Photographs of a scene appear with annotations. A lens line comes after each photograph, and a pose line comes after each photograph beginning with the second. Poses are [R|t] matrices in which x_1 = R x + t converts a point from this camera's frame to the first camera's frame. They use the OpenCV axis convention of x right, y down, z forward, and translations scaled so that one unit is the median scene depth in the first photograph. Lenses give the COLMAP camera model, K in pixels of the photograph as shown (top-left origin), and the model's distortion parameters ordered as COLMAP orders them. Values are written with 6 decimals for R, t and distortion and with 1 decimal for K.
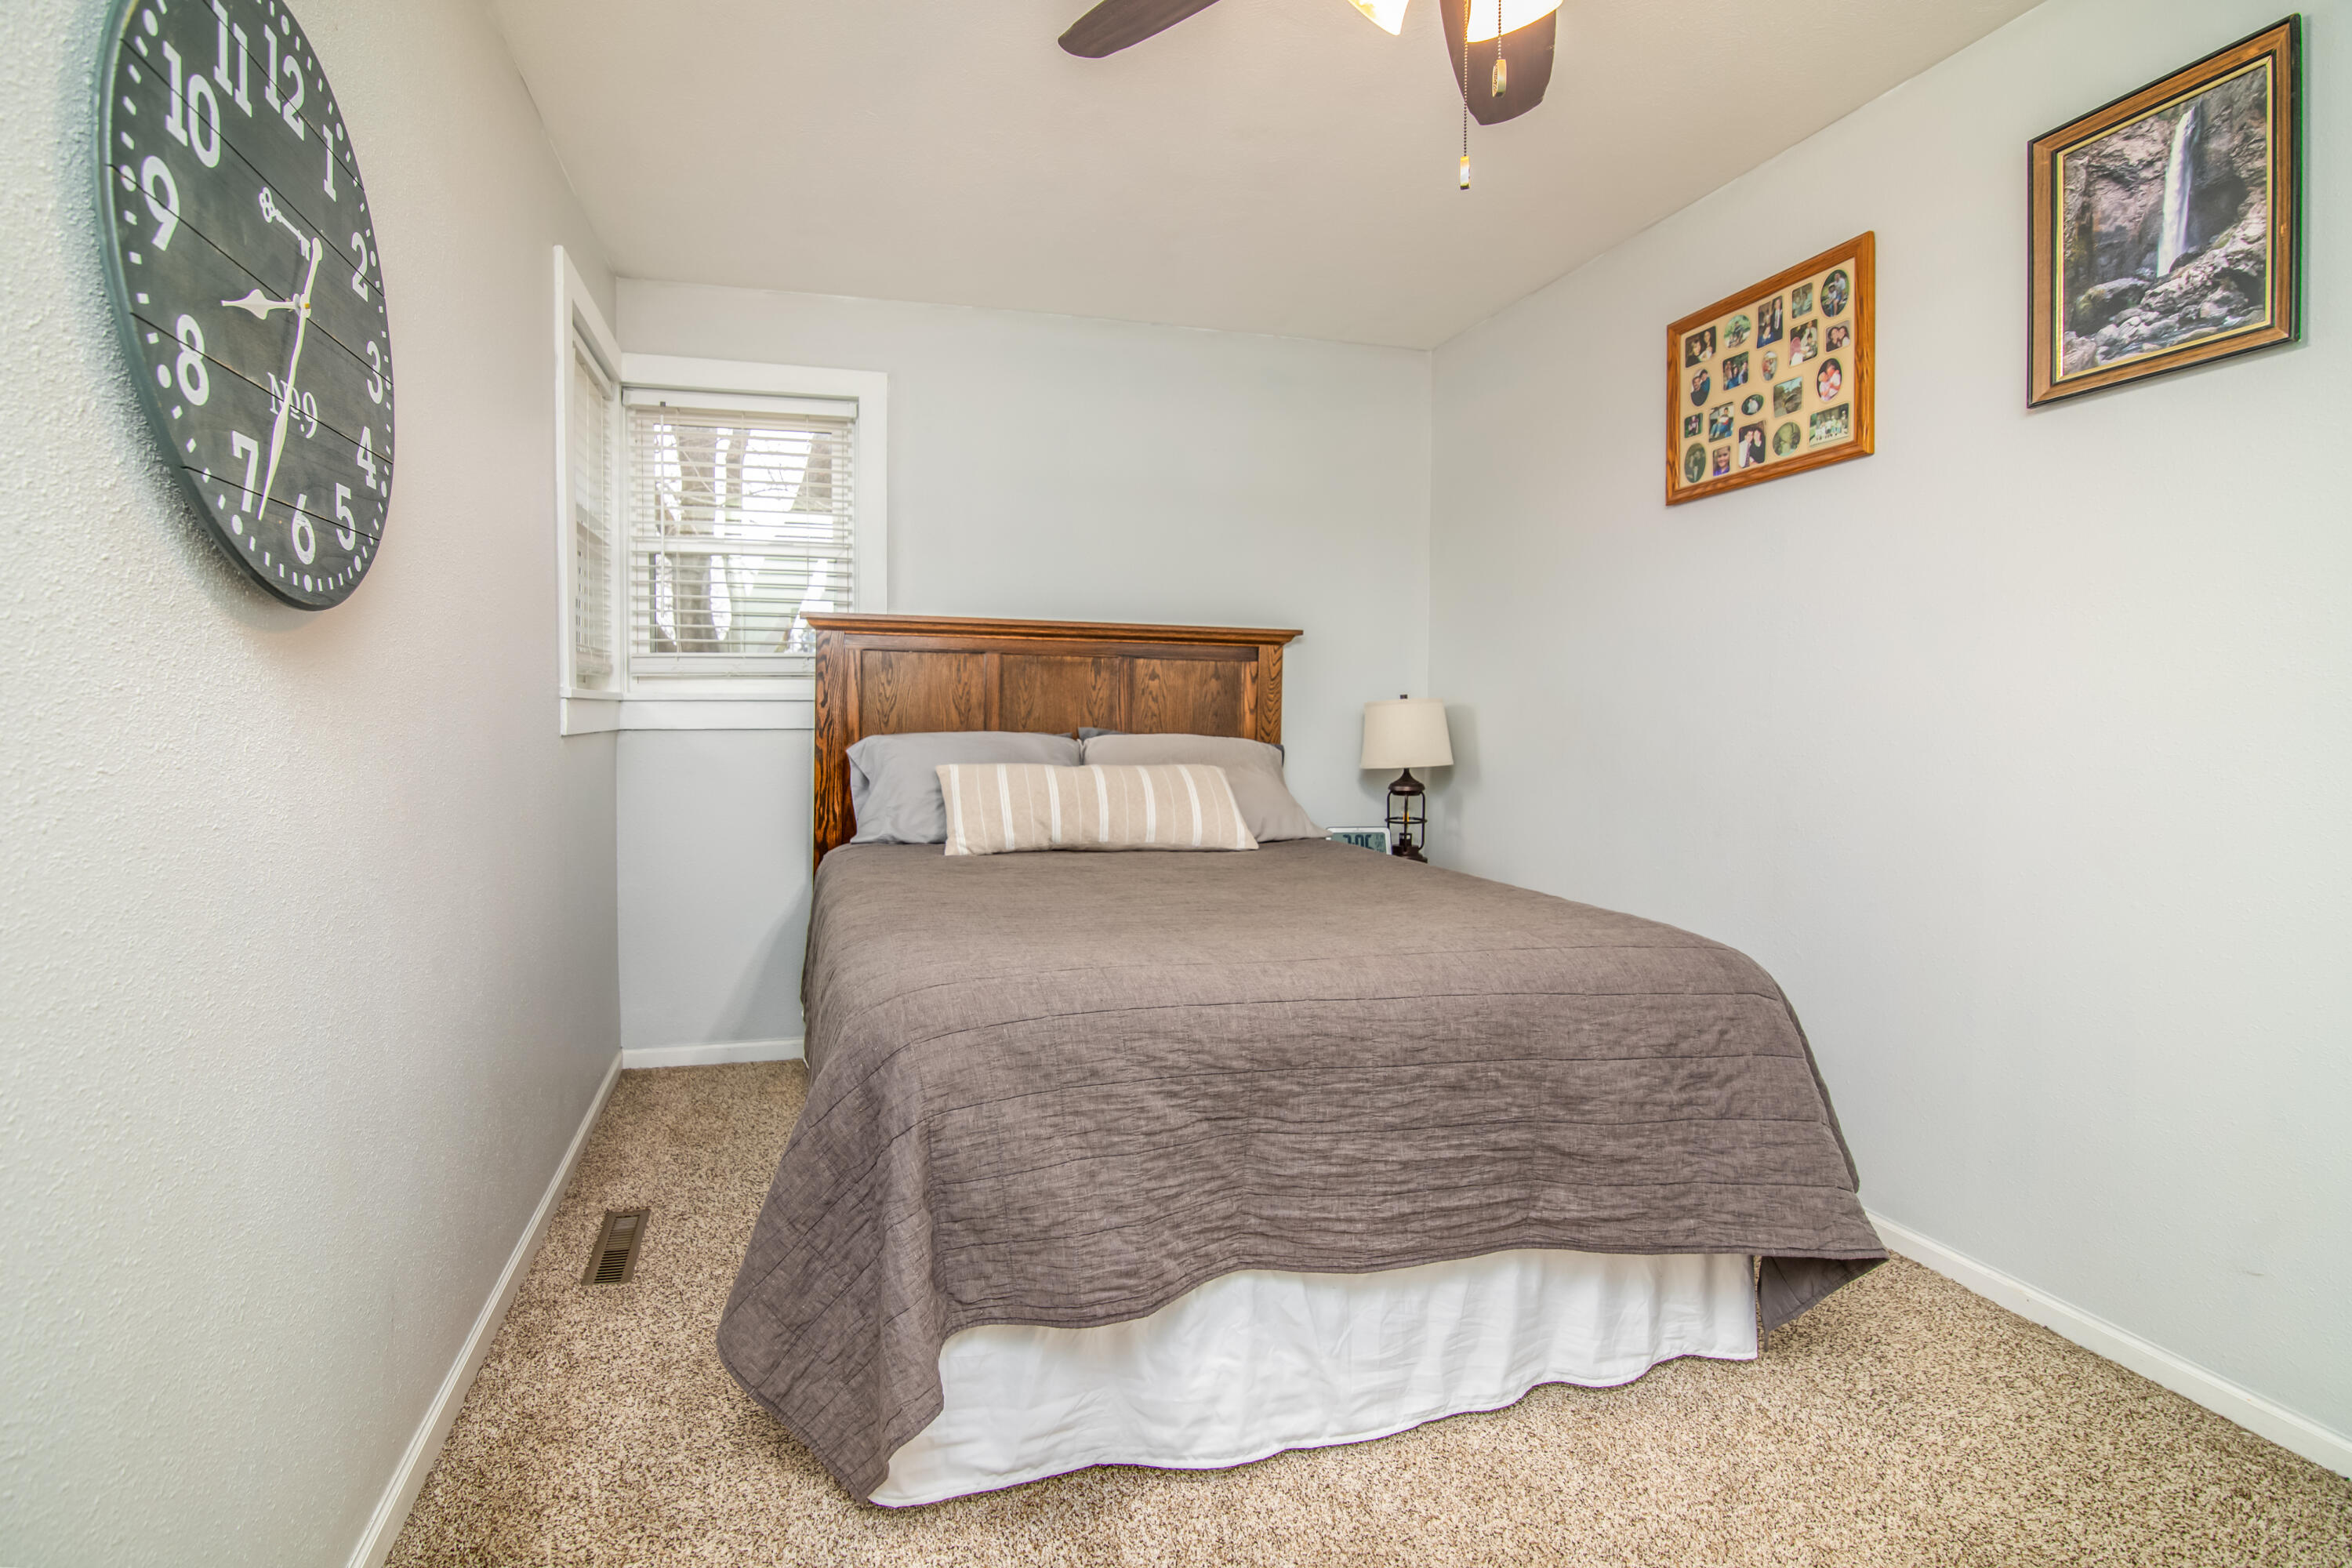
lens RADIAL K [[1114.0, 0, 1121.0], [0, 1114.0, 732.5], [0, 0, 1]] dist [-0.016717, -0.000263]
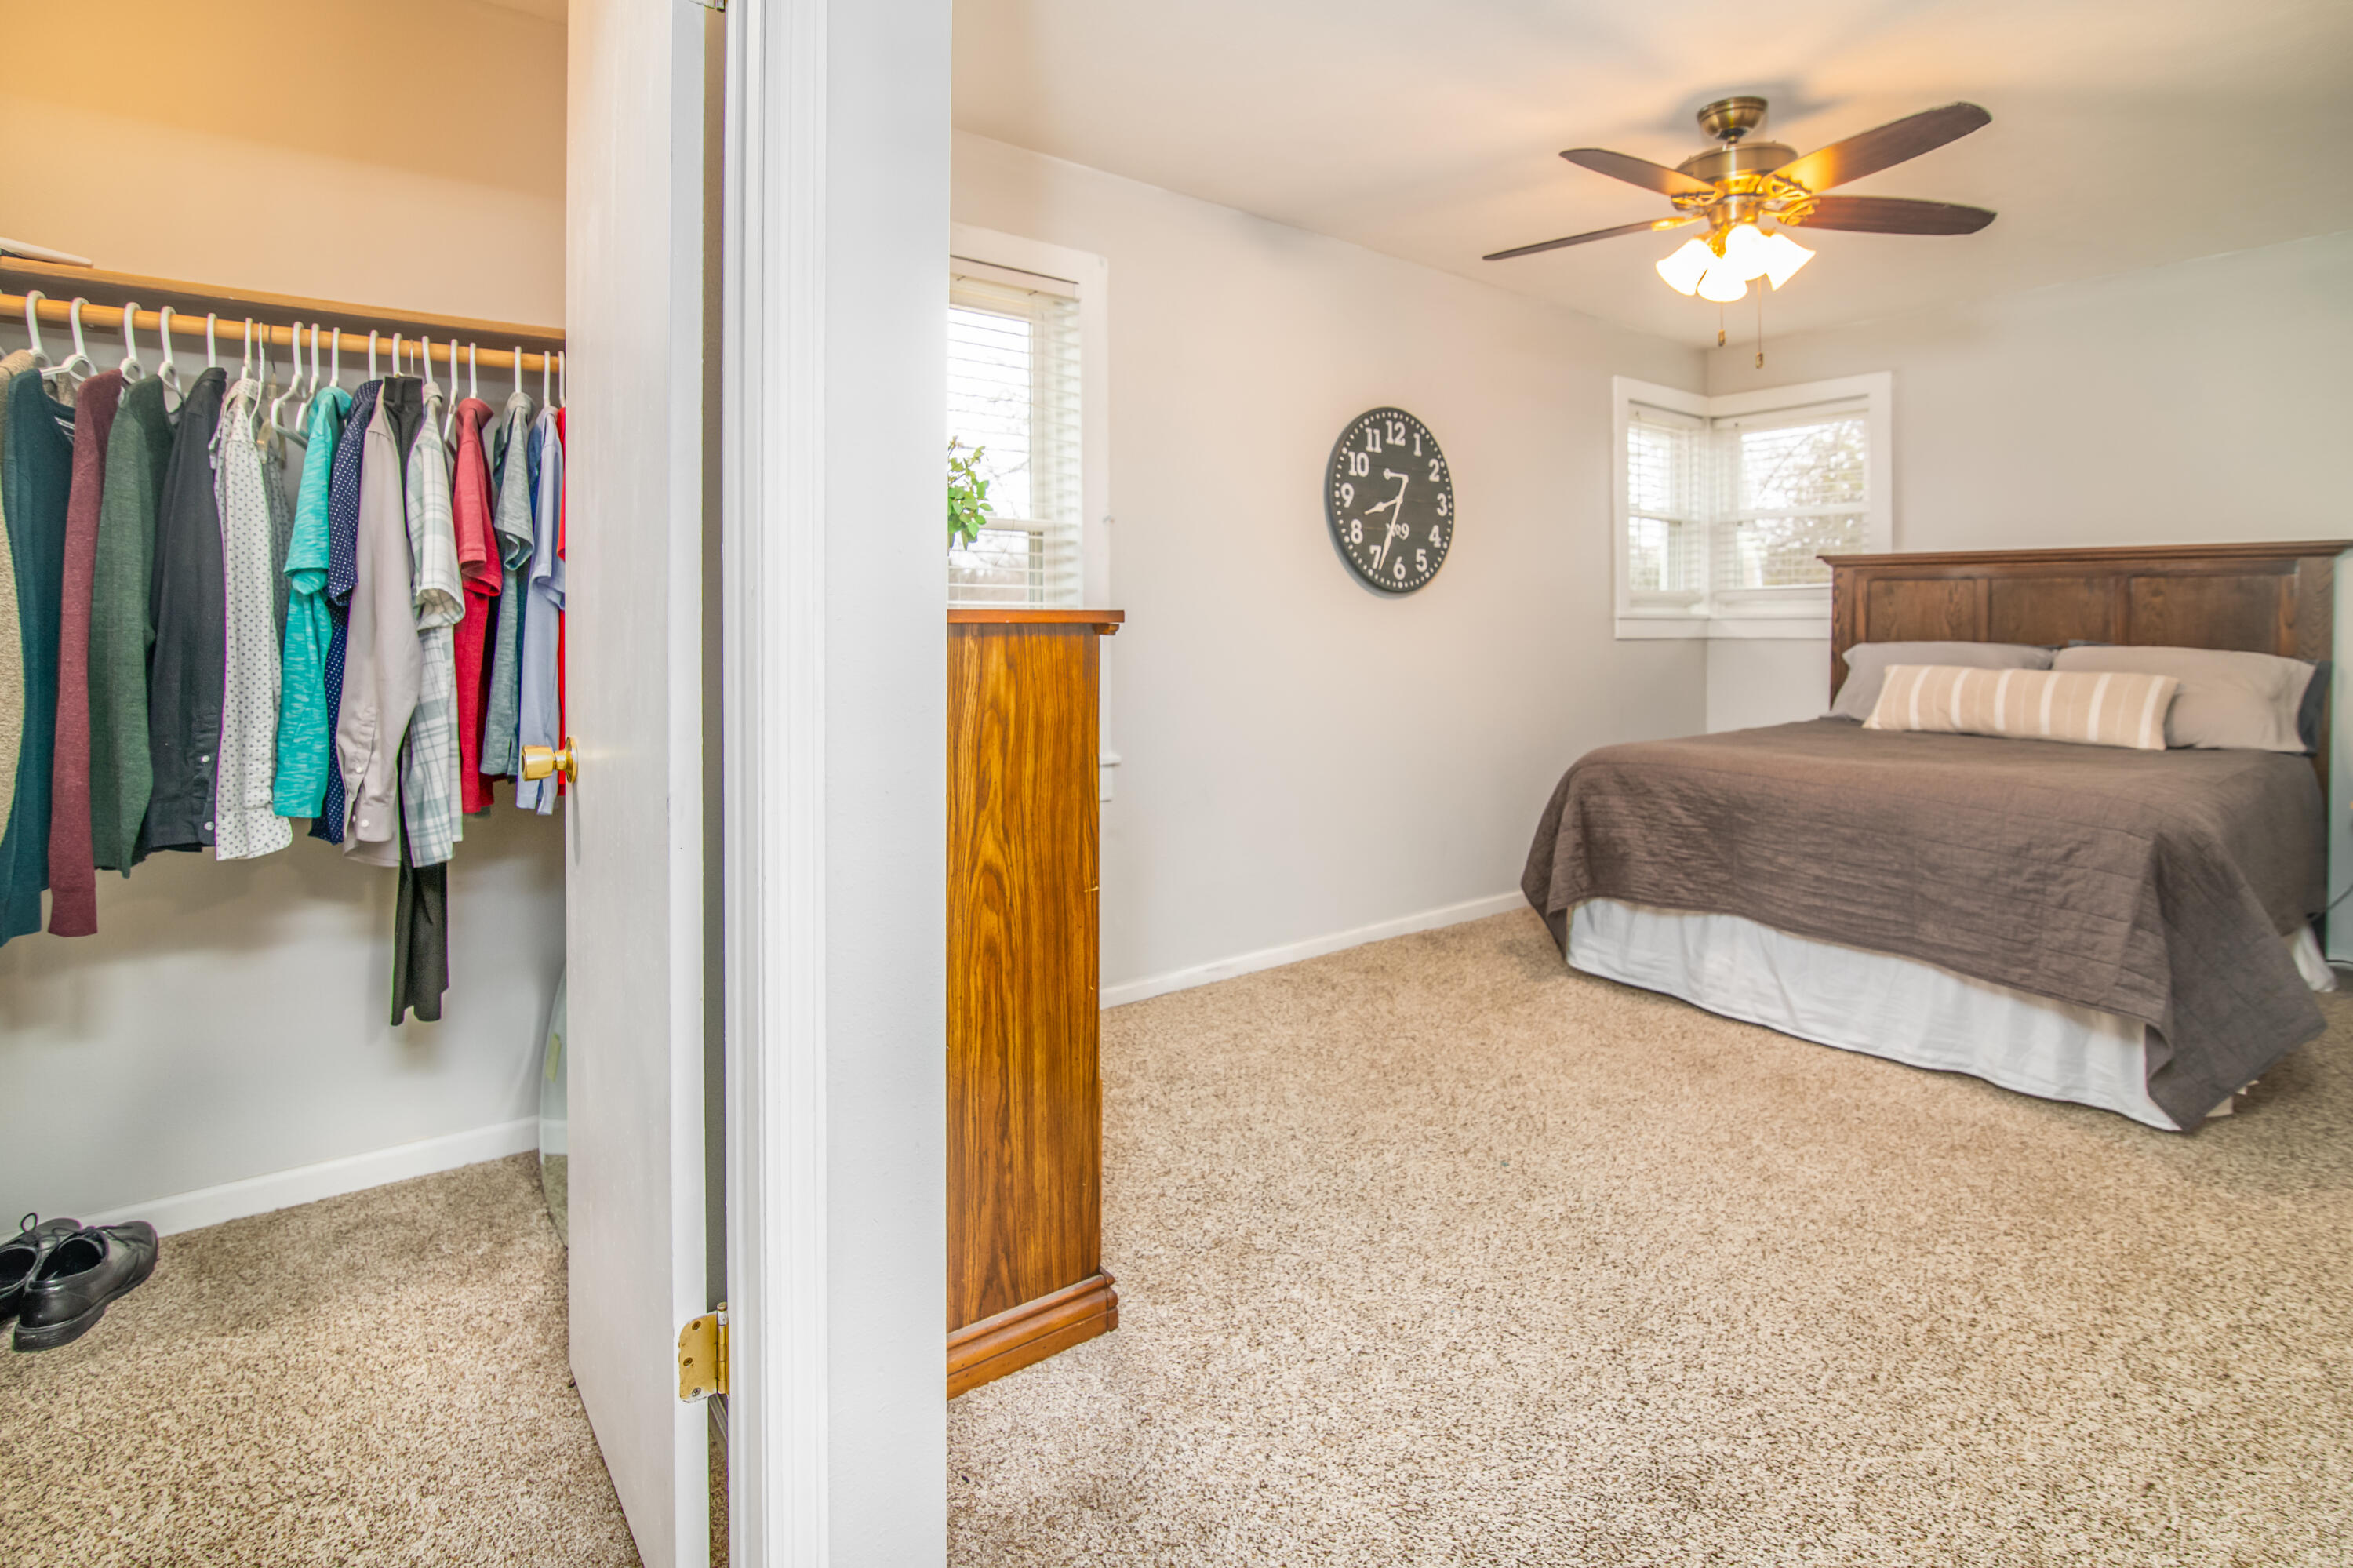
lens RADIAL K [[1114.5, 0, 1218.8], [0, 1114.5, 631.5], [0, 0, 1]] dist [-0.016717, -0.000263]
pose [[0.426403, 0.001974, -0.904531, 1.402949], [-0.017852, 0.999821, -0.006233, 0.021461], [0.904357, 0.018805, 0.426362, -0.612103]]
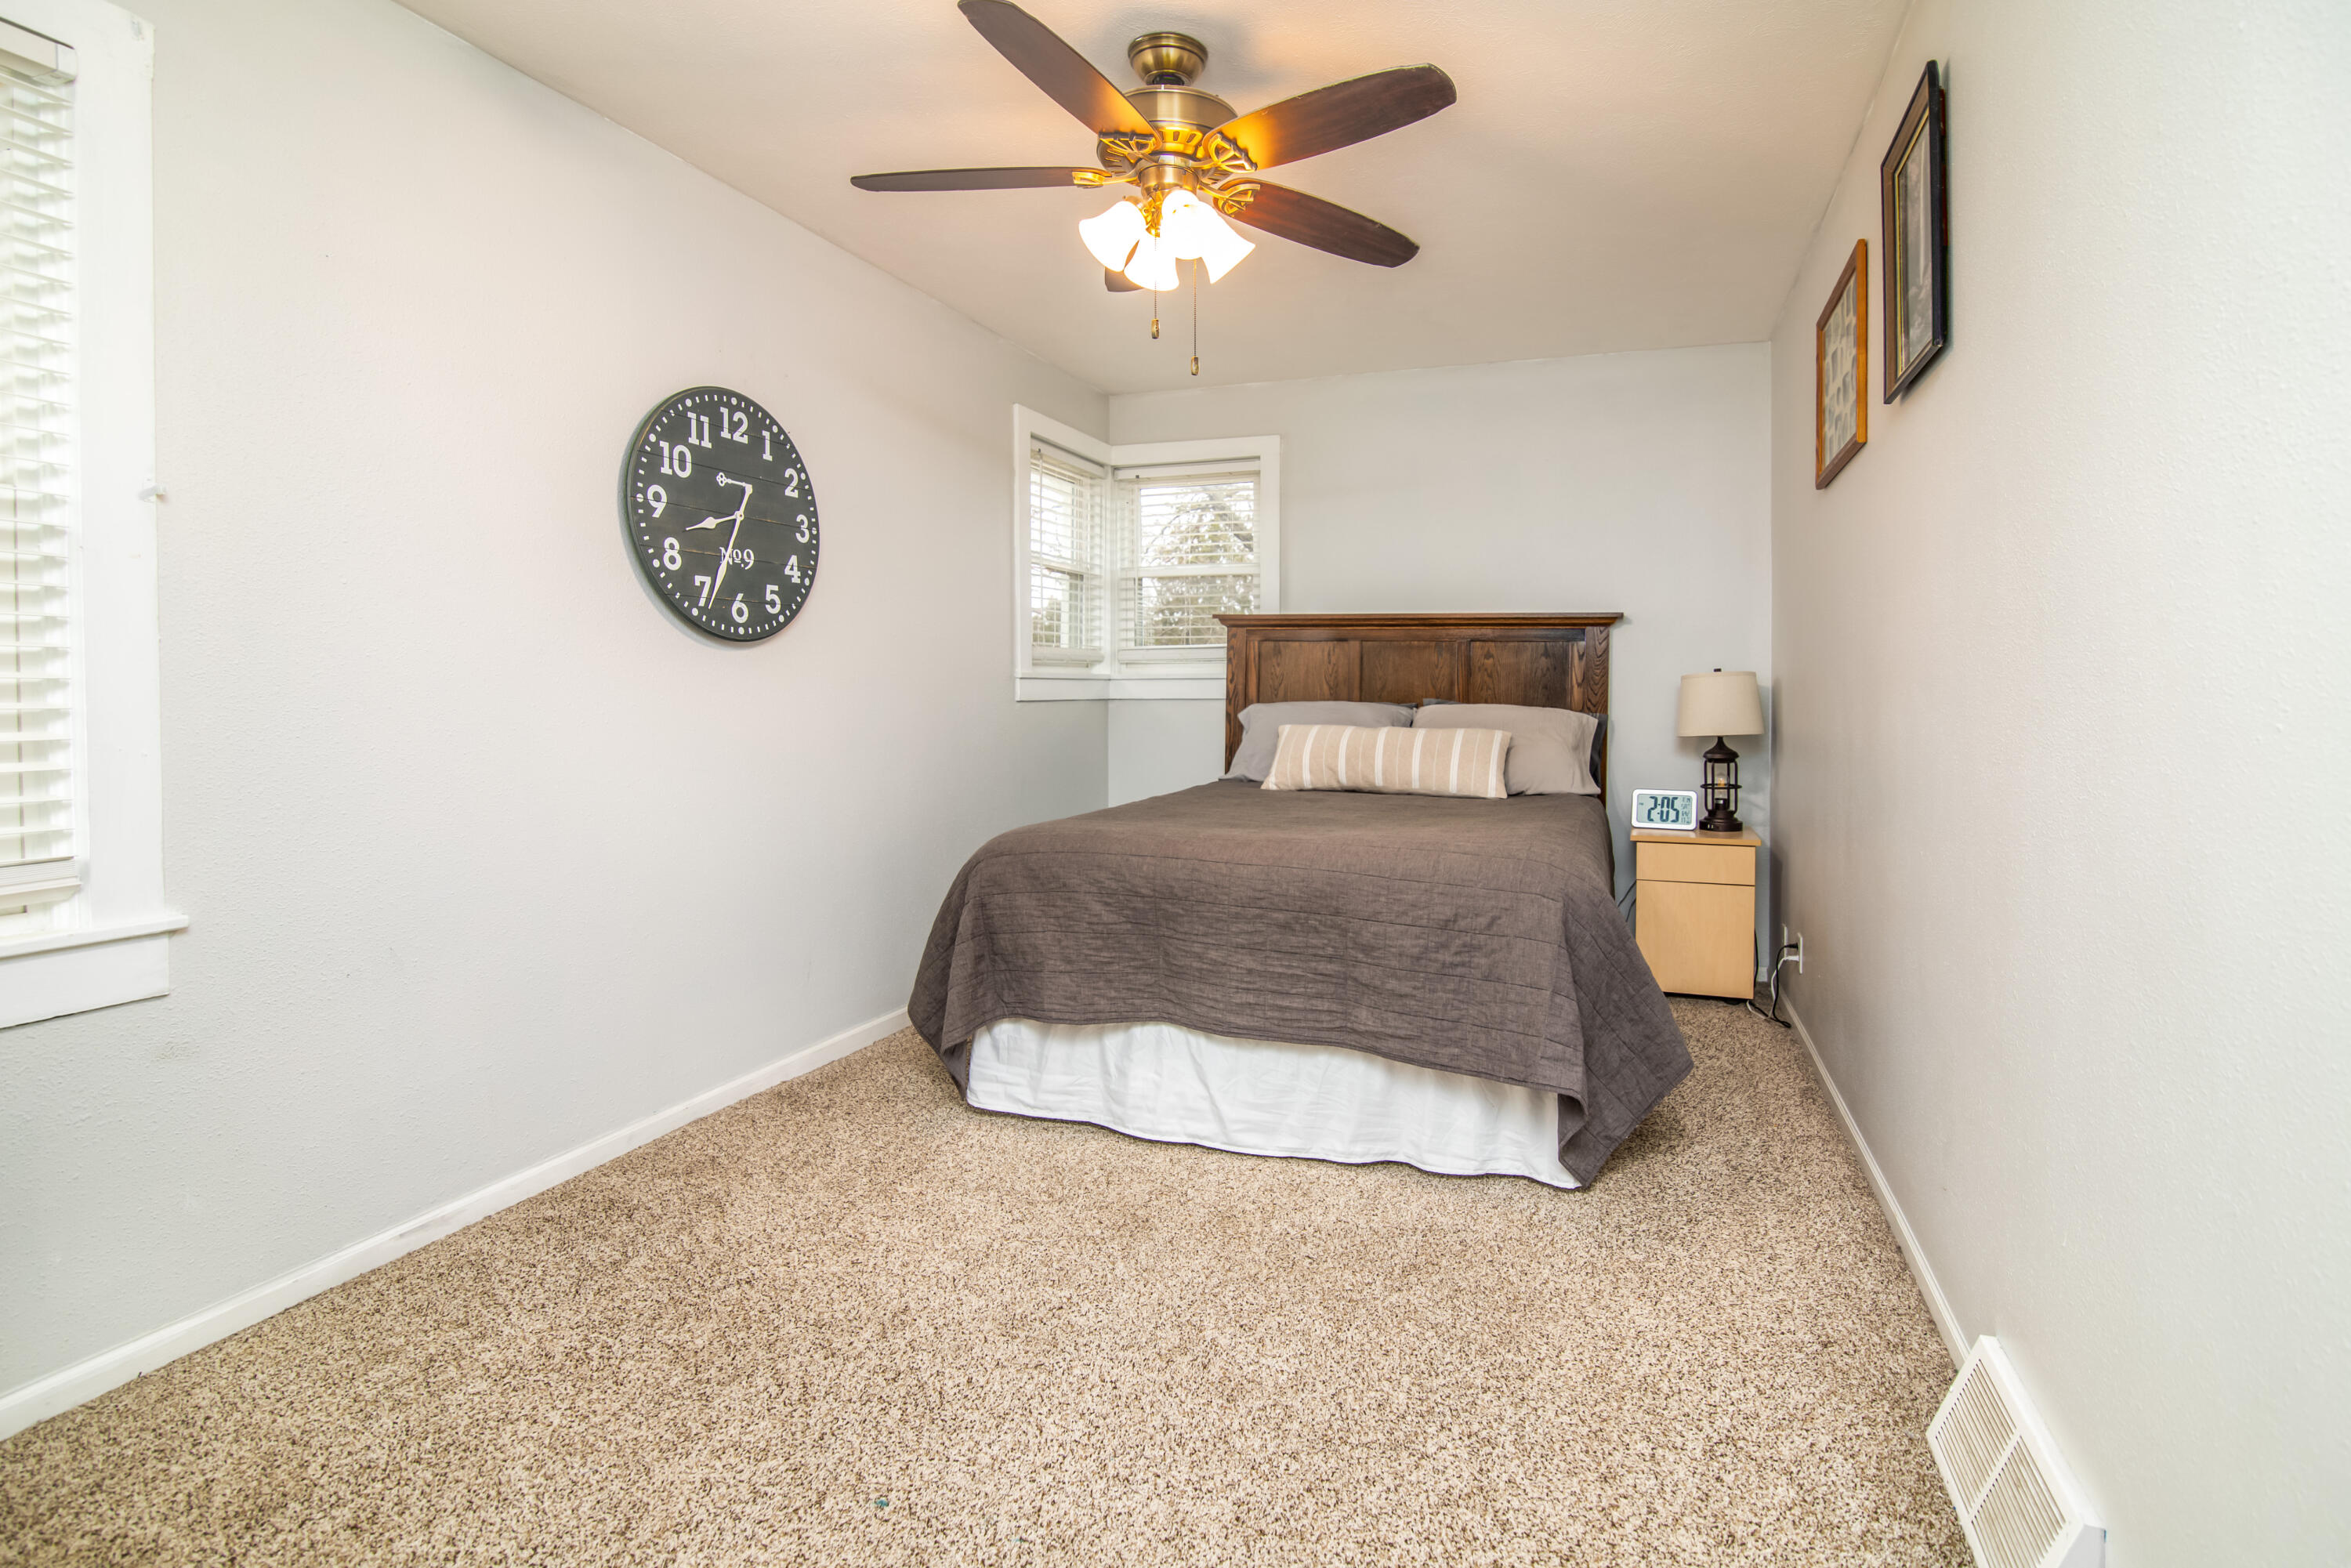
lens RADIAL K [[1113.5, 0, 1271.4], [0, 1113.5, 685.0], [0, 0, 1]] dist [-0.016717, -0.000263]
pose [[0.851460, -0.006270, -0.524382, 1.064862], [-0.006425, 0.999729, -0.022387, 0.020803], [0.524380, 0.022431, 0.851189, -0.312917]]
